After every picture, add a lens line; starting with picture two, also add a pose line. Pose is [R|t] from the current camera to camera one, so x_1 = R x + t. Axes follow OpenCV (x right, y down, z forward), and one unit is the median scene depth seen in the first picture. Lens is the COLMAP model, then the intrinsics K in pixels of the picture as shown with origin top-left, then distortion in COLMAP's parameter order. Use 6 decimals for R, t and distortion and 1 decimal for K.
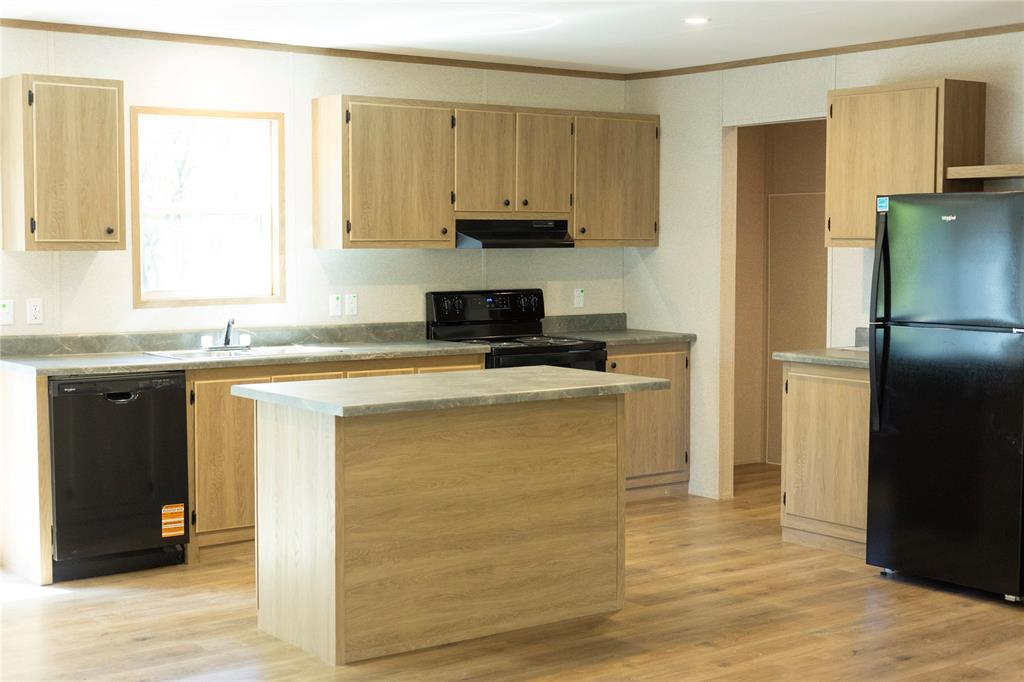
lens RADIAL K [[1481.7, 0, 512.0], [0, 1481.7, 341.0], [0, 0, 1]] dist [0.017713, 0.060892]
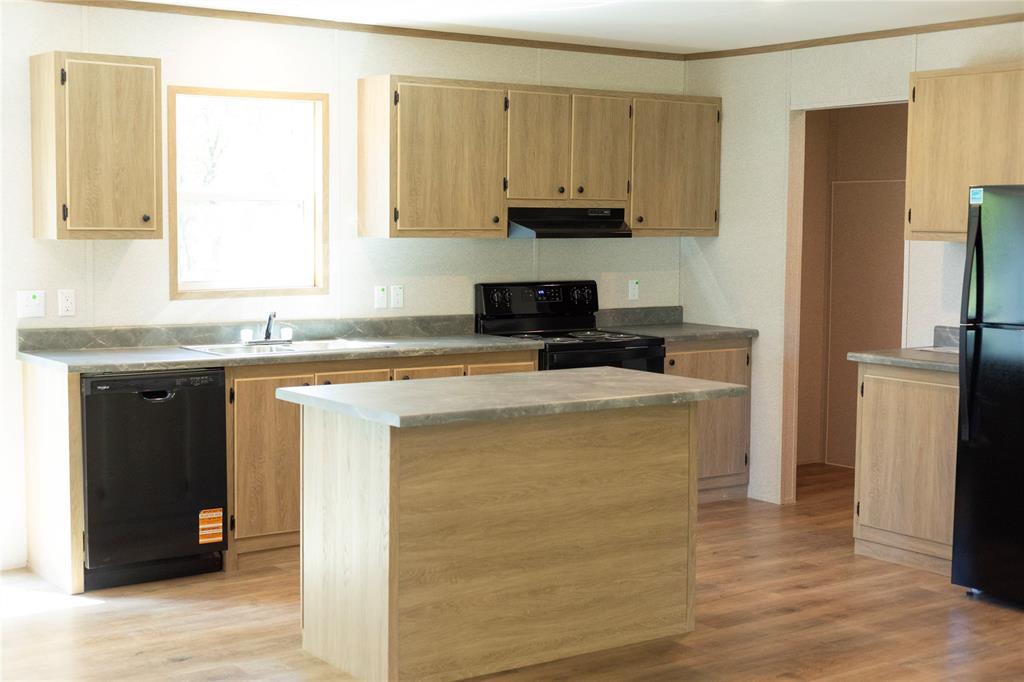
lens RADIAL K [[1478.3, 0, 498.6], [0, 1478.3, 342.7], [0, 0, 1]] dist [0.026441, 0.051510]
pose [[0.999600, 0.009665, -0.026597, -0.018971], [-0.009273, 0.999847, 0.014802, -0.010071], [0.026736, -0.014550, 0.999537, 0.057509]]
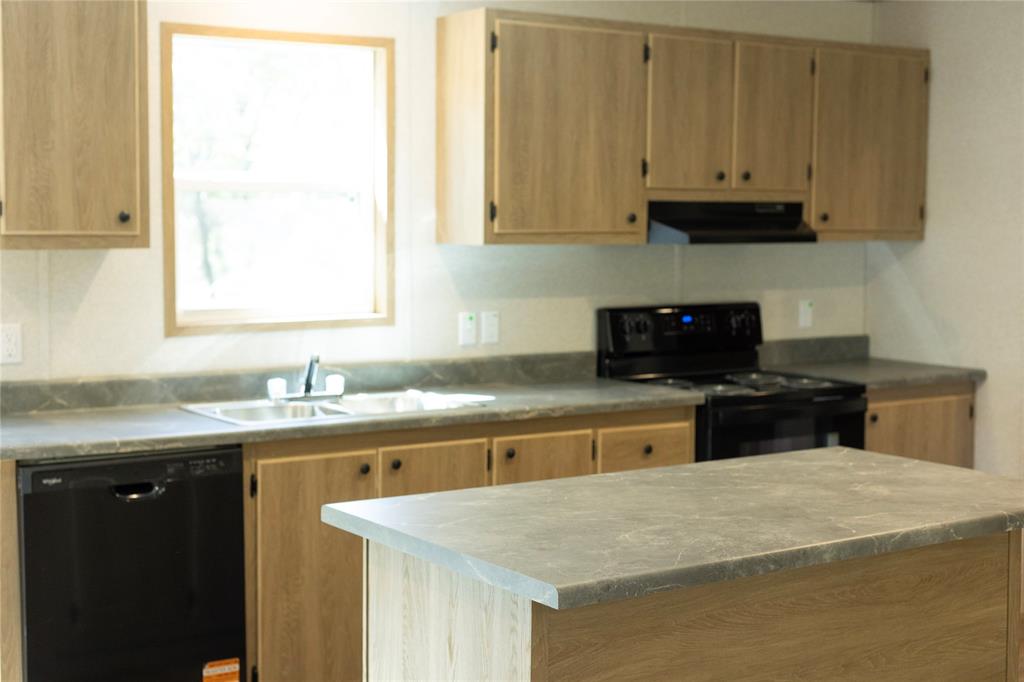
lens RADIAL K [[1528.1, 0, 512.0], [0, 1528.1, 341.0], [0, 0, 1]] dist [0.014070, 0.028022]
pose [[0.998768, 0.007767, -0.049013, -0.068395], [-0.007305, 0.999927, 0.009609, -0.026536], [0.049084, -0.009239, 0.998752, 0.327606]]
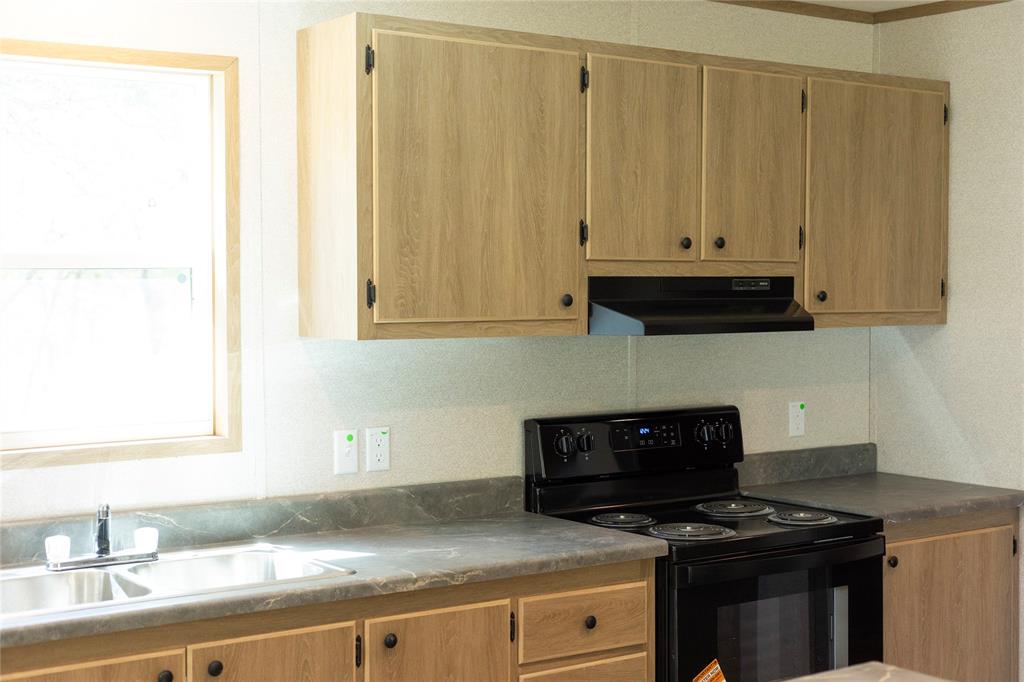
lens RADIAL K [[1528.1, 0, 512.0], [0, 1528.1, 341.0], [0, 0, 1]] dist [0.014070, 0.028022]
pose [[0.999586, -0.002283, -0.028698, -0.051612], [0.001226, 0.999323, -0.036775, -0.044135], [0.028762, 0.036725, 0.998911, 0.517517]]
